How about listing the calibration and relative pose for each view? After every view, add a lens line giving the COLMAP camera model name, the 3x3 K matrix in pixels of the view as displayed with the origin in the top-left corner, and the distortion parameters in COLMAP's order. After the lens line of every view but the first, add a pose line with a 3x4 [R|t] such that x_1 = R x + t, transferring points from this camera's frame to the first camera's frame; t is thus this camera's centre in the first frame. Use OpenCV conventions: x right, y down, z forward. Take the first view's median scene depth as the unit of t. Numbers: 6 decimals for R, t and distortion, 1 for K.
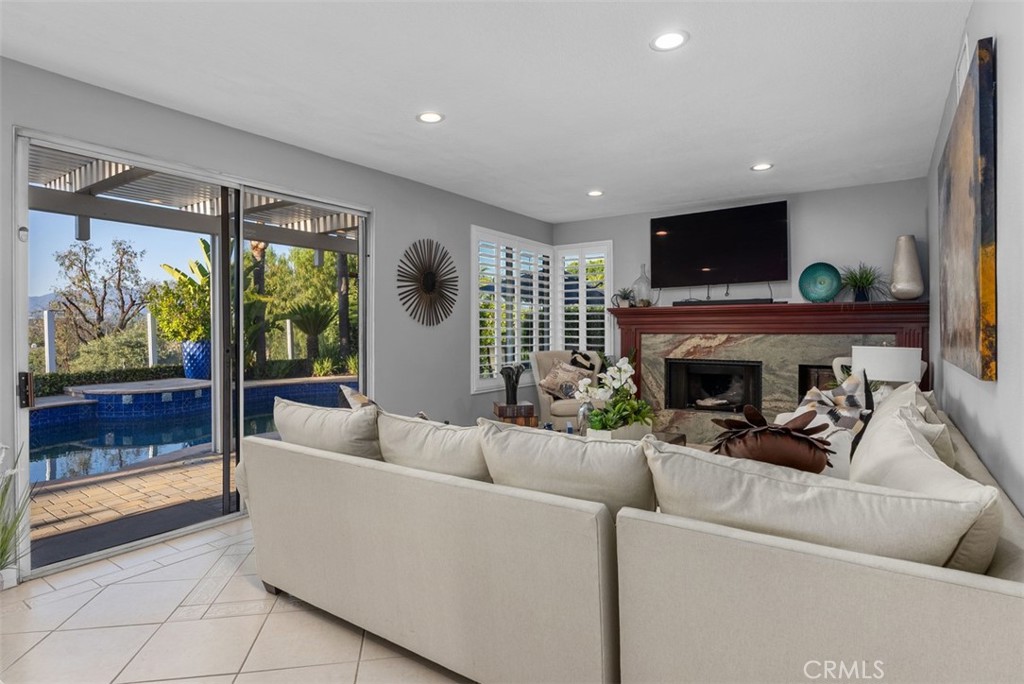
lens RADIAL K [[539.7, 0, 521.2], [0, 539.7, 332.5], [0, 0, 1]] dist [-0.000733, 0.000705]
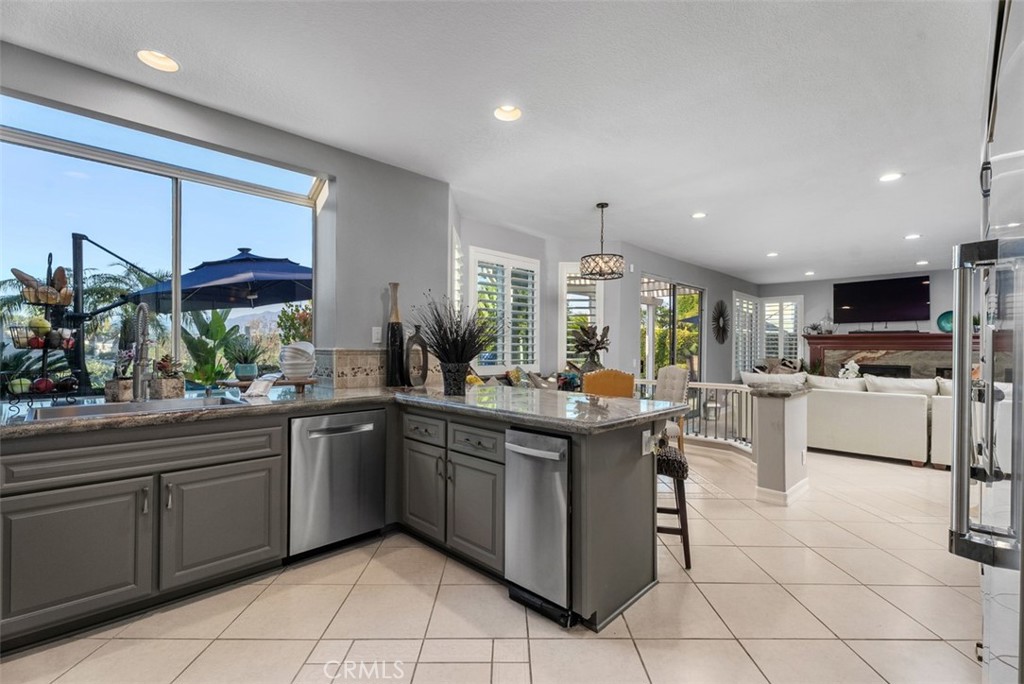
lens RADIAL K [[459.2, 0, 502.9], [0, 459.2, 345.8], [0, 0, 1]] dist [0.003757, 0.000437]
pose [[0.981940, 0.007963, -0.189026, -0.533872], [-0.008144, 0.999967, -0.000182, -0.000866], [0.189019, 0.001718, 0.981972, -0.677172]]
